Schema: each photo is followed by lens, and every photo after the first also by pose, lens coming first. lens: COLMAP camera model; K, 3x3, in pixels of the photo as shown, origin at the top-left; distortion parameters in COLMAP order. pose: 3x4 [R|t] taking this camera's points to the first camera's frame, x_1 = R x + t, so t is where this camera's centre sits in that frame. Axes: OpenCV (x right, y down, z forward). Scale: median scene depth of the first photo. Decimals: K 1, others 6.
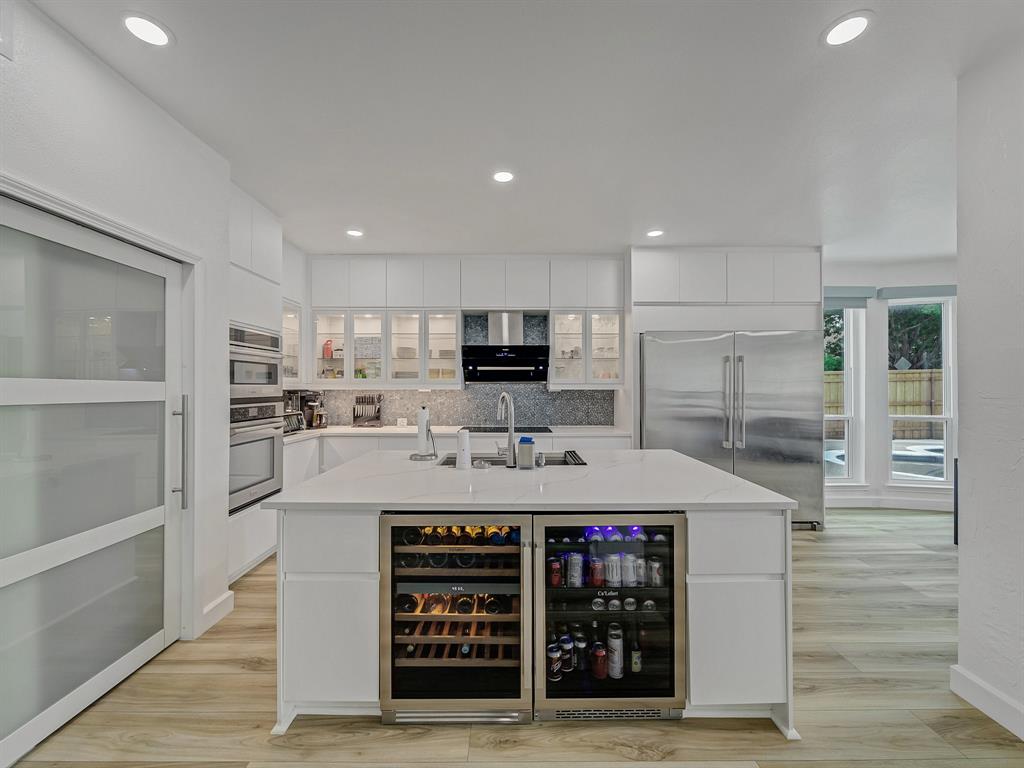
lens RADIAL K [[410.3, 0, 512.0], [0, 410.3, 384.0], [0, 0, 1]] dist [-0.013692, -0.000263]
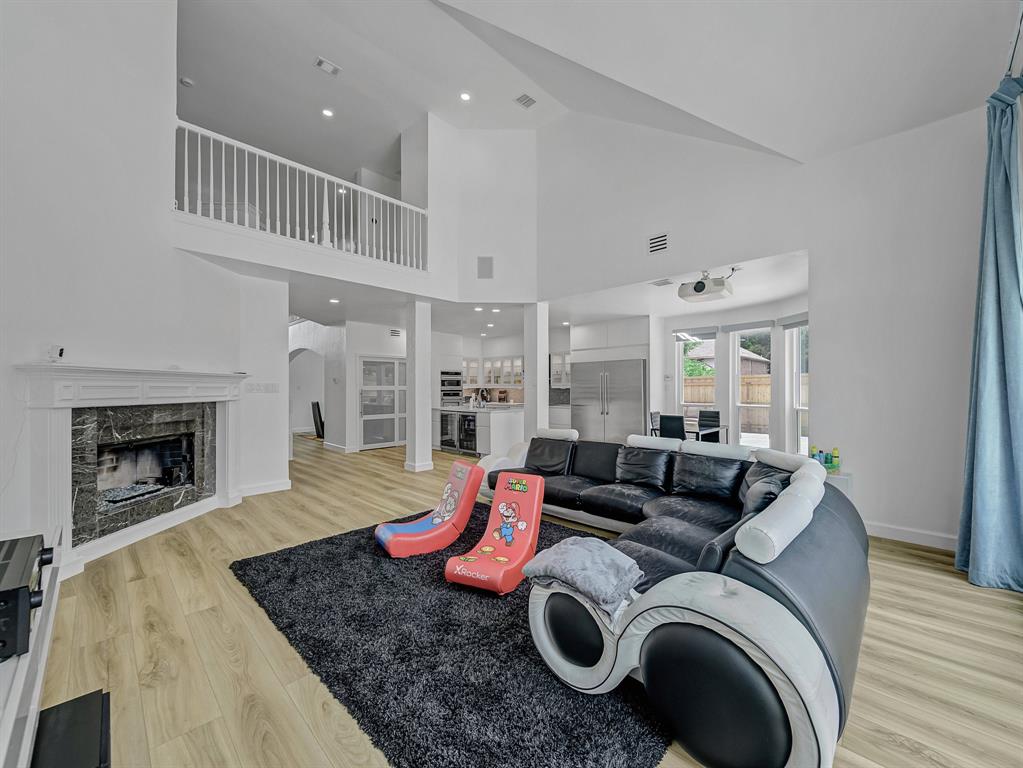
lens RADIAL K [[409.9, 0, 511.5], [0, 409.9, 384.0], [0, 0, 1]] dist [-0.013692, -0.000263]
pose [[0.709181, -0.005457, -0.705006, 1.556846], [0.004429, 0.999985, -0.003284, -0.003072], [0.705013, -0.000794, 0.709194, -0.809966]]
